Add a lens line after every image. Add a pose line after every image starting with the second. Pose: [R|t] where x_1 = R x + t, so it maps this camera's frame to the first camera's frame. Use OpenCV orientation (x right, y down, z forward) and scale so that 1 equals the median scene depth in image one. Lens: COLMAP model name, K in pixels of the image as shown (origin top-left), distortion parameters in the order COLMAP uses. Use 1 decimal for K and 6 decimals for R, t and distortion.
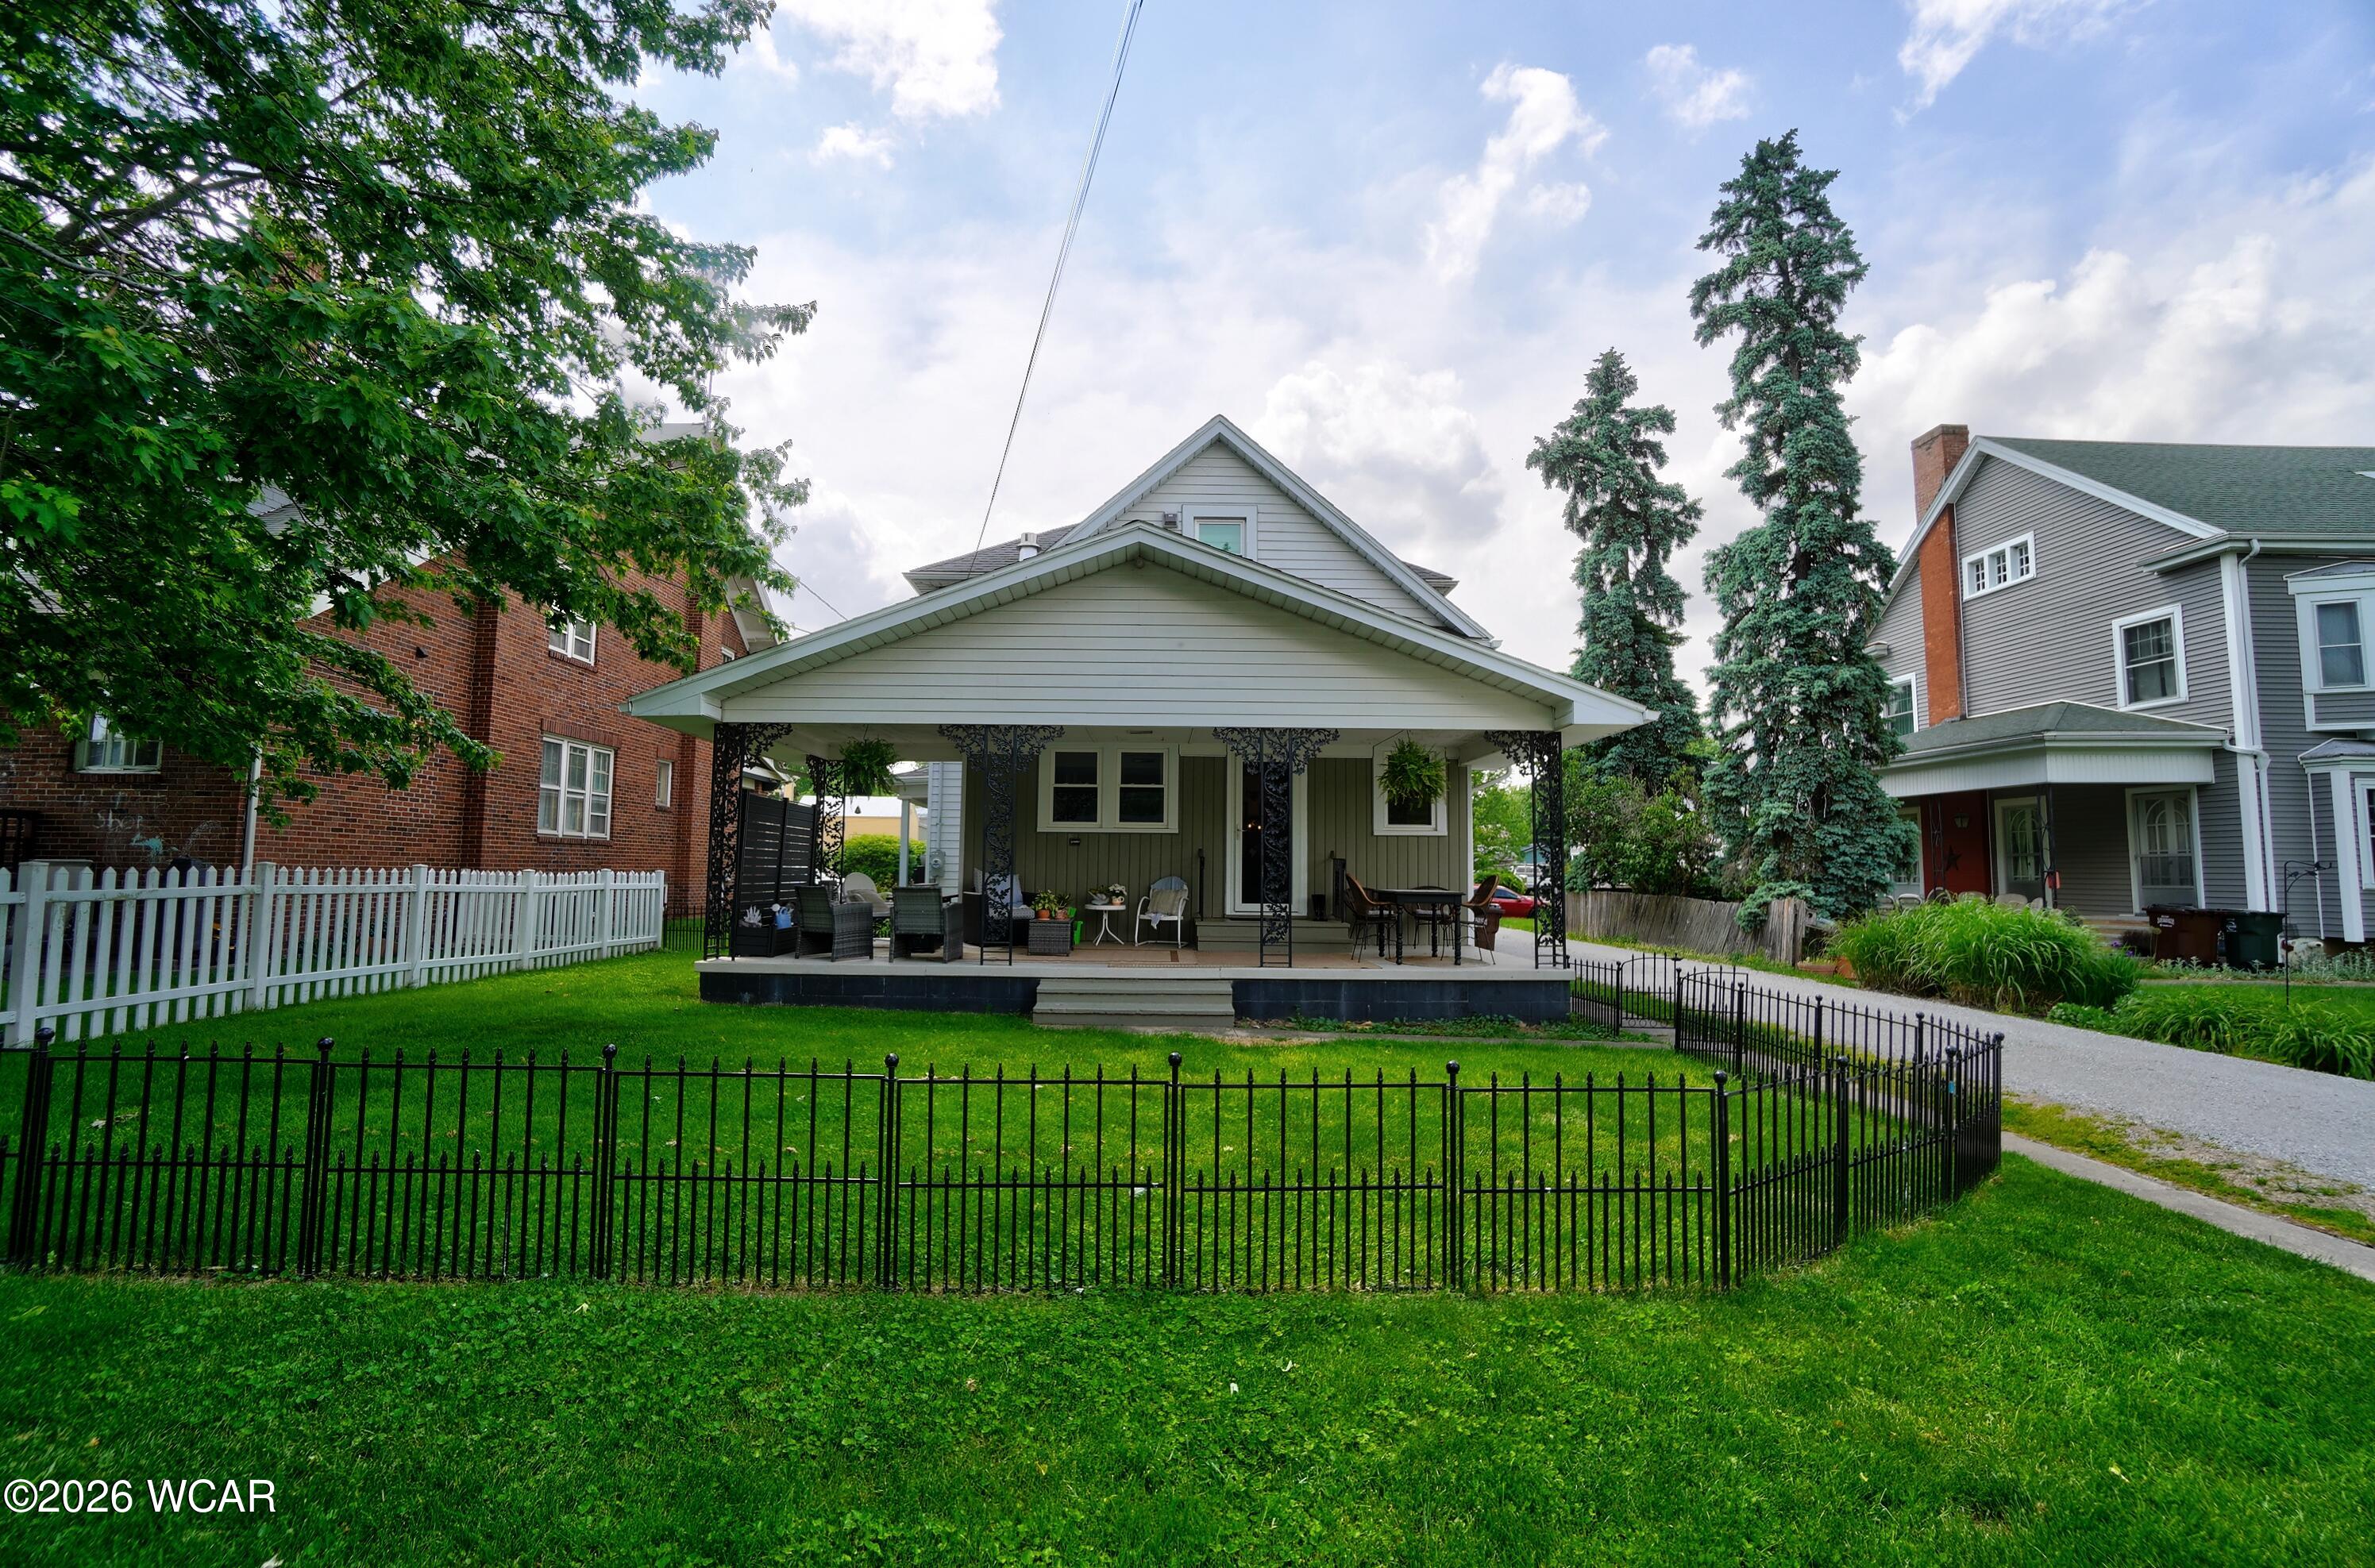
lens RADIAL K [[1060.2, 0, 1169.4], [0, 1060.2, 786.0], [0, 0, 1]] dist [-0.064565, 0.024506]
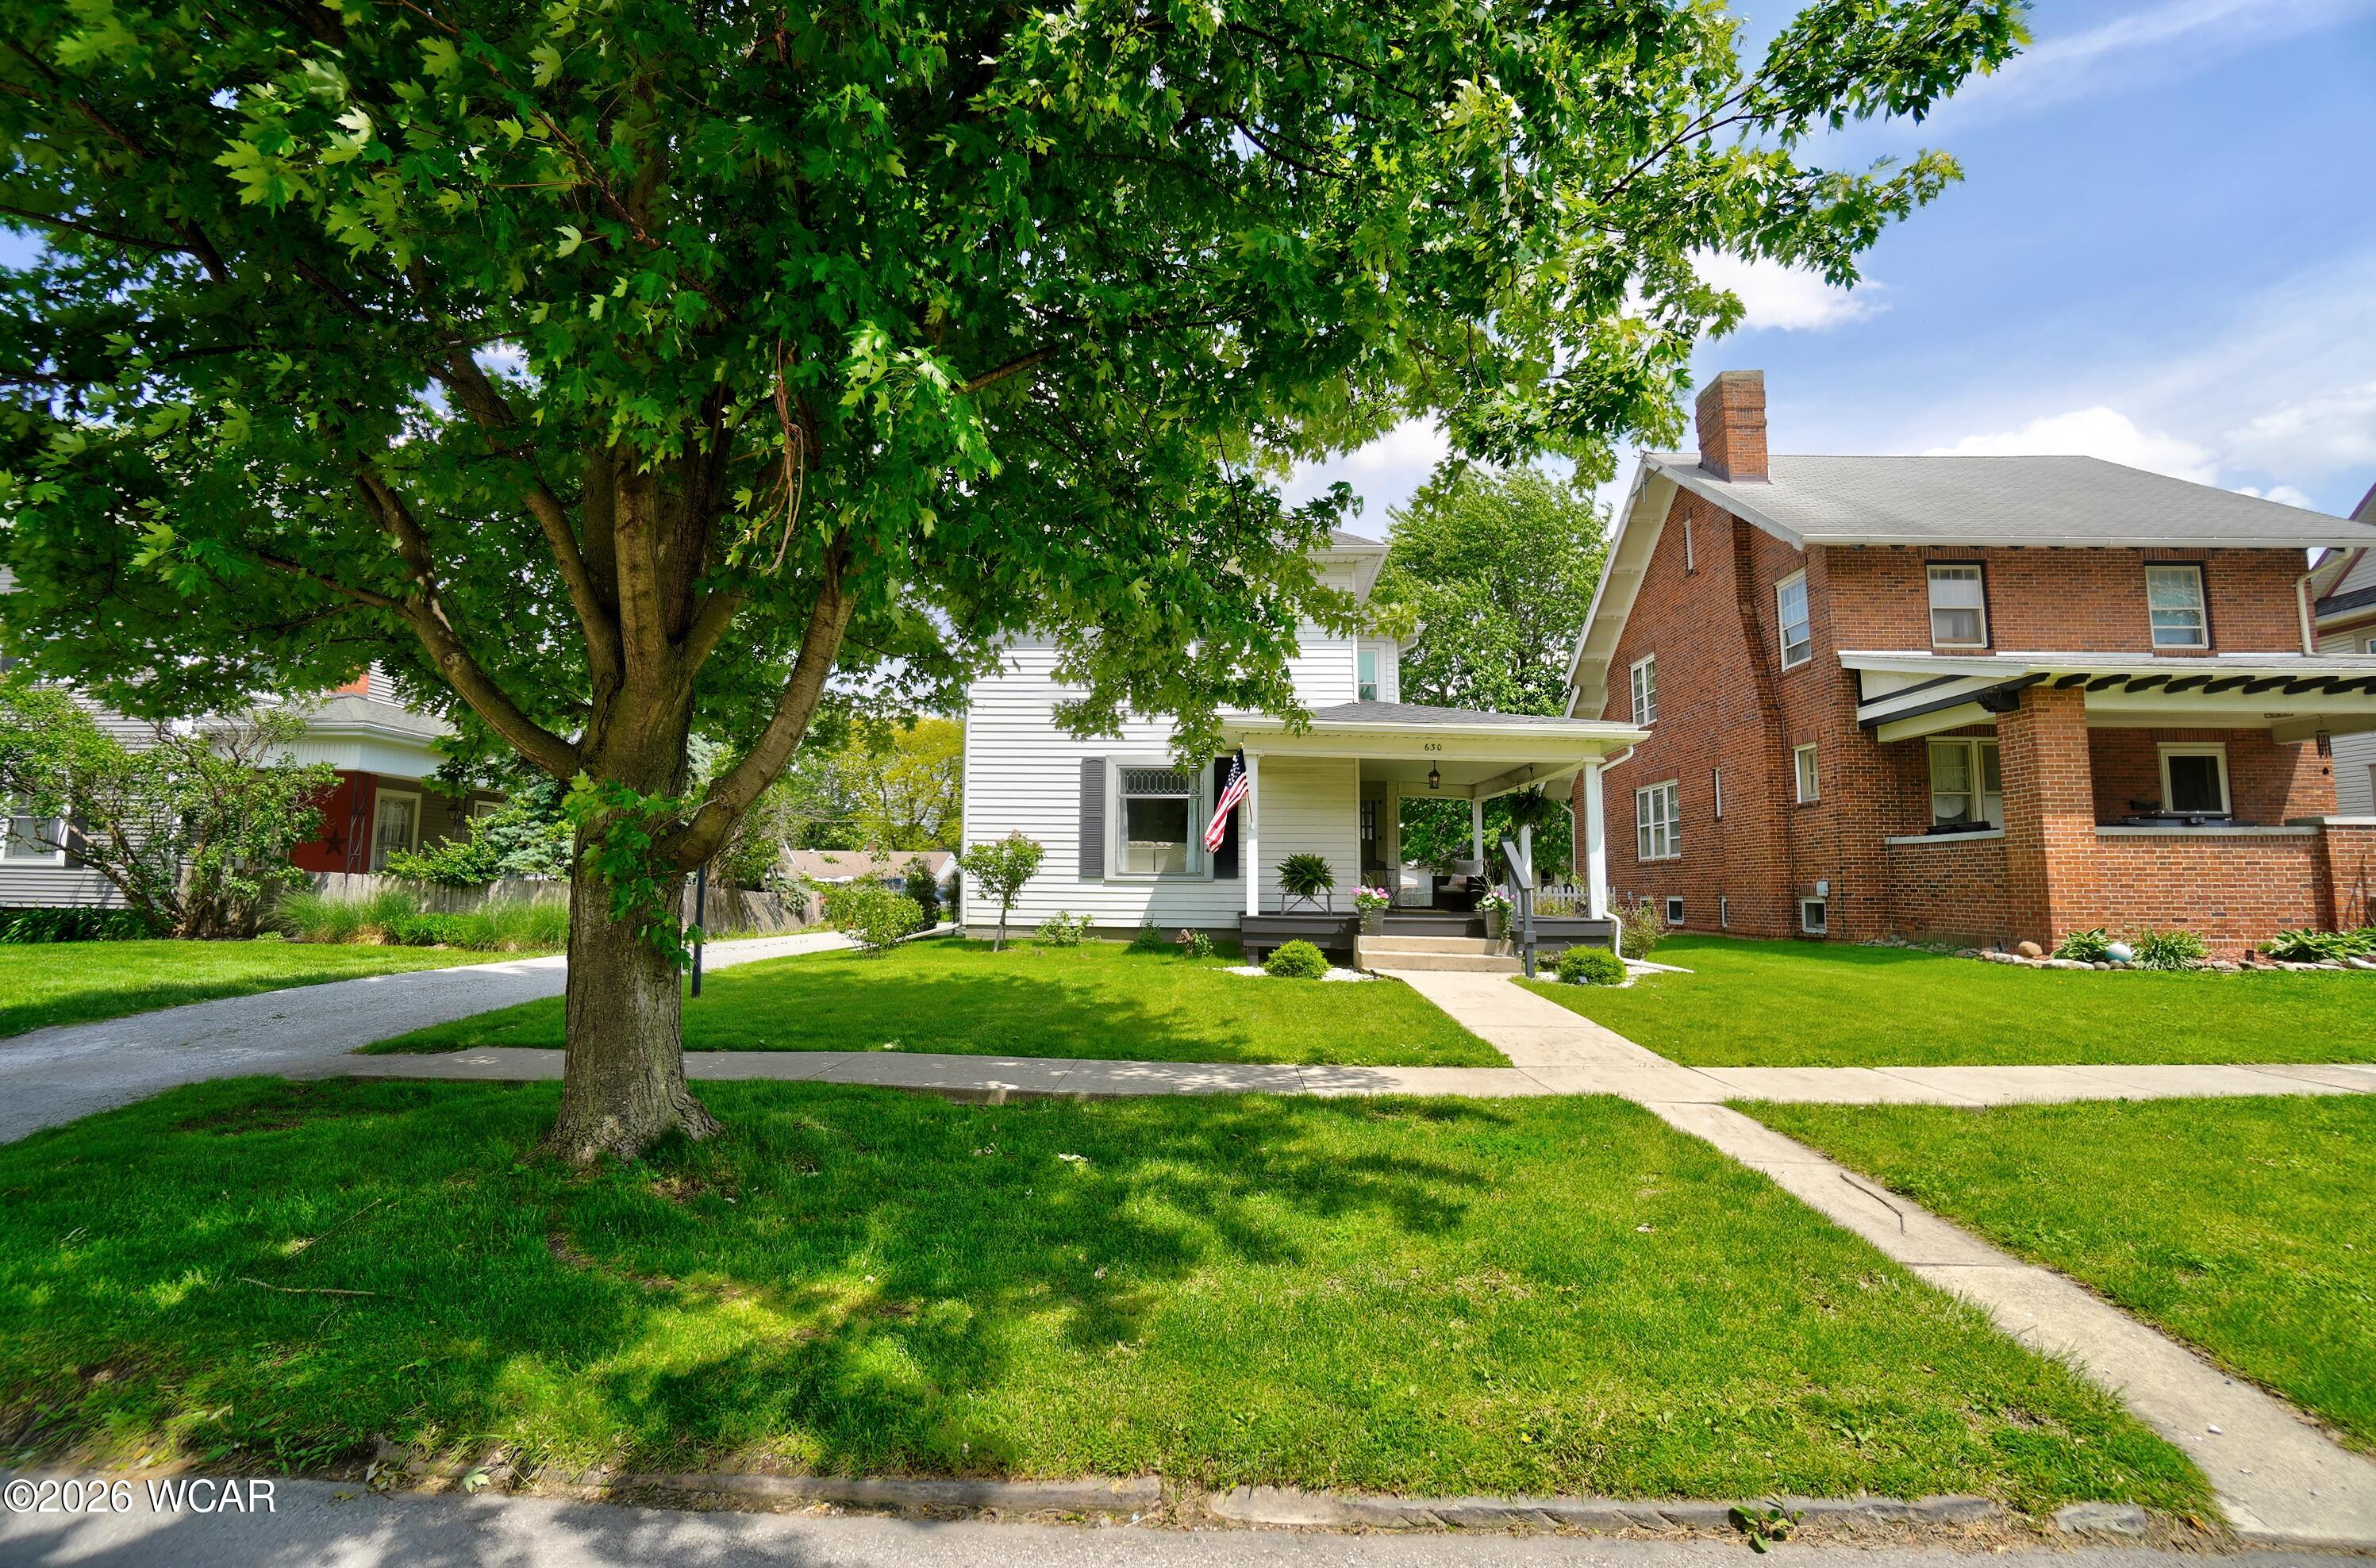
lens RADIAL K [[1065.5, 0, 1177.3], [0, 1065.5, 773.7], [0, 0, 1]] dist [-0.072163, 0.033613]
pose [[-0.998234, -0.013629, 0.057815, -0.064312], [-0.024283, 0.981906, -0.187805, 0.219213], [-0.054210, -0.188878, -0.980503, 2.510065]]
